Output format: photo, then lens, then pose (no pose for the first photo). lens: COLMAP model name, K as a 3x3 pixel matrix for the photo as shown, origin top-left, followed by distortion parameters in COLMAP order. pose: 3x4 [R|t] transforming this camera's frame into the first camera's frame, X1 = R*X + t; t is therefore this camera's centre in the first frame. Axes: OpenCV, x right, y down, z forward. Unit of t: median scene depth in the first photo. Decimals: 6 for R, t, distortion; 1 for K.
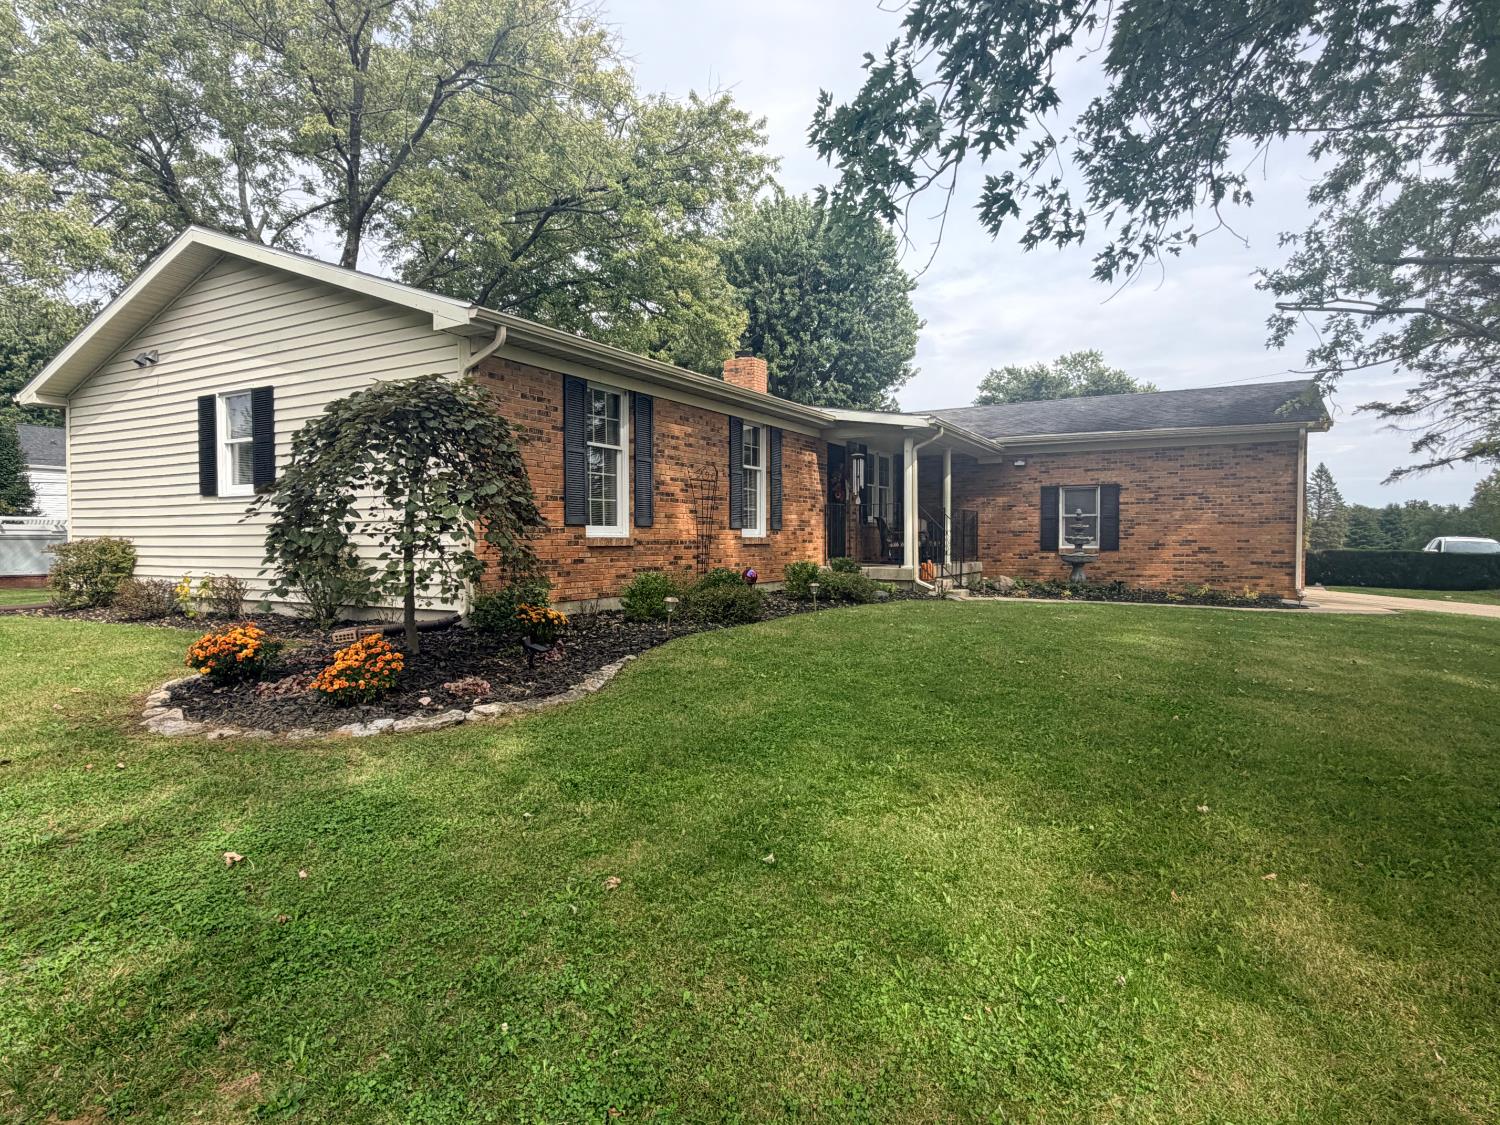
lens RADIAL K [[834.4, 0, 749.6], [0, 834.4, 559.5], [0, 0, 1]] dist [0.002157, 0.000328]
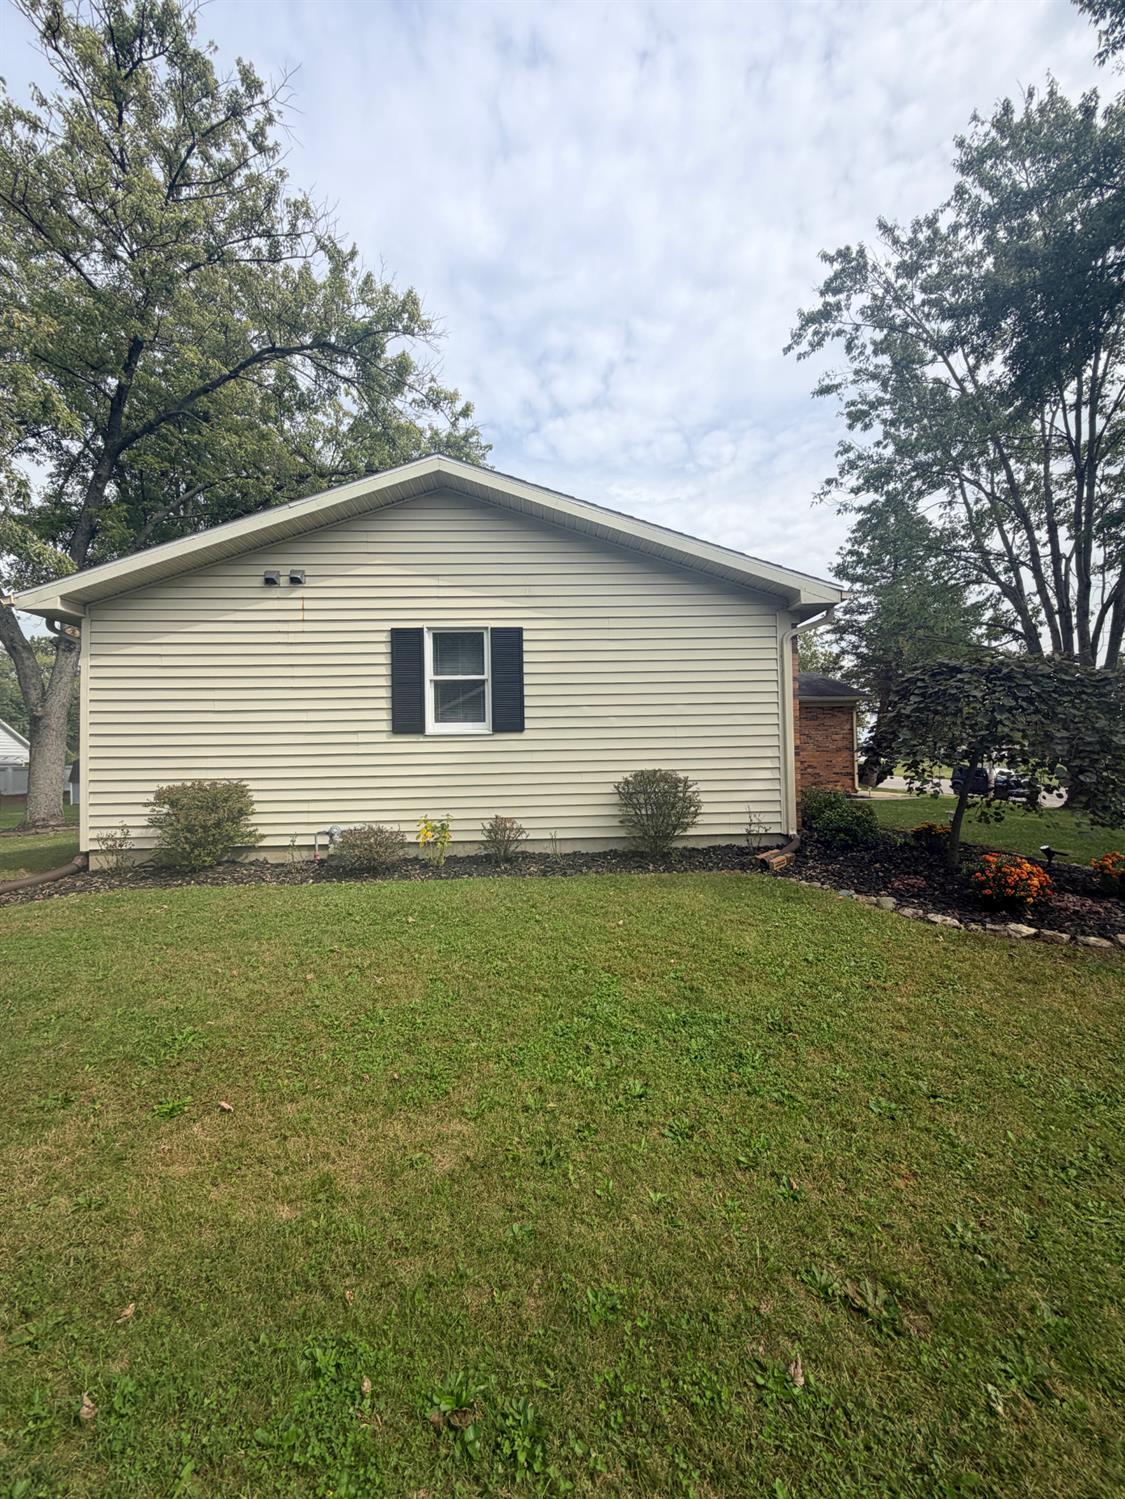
lens RADIAL K [[601.1, 0, 562.1], [0, 601.1, 747.1], [0, 0, 1]] dist [-0.001821, -0.000047]
pose [[0.851946, -0.004758, 0.523608, -0.849756], [0.030183, 0.998742, -0.040034, -0.028146], [-0.522759, 0.049911, 0.851018, 0.328445]]
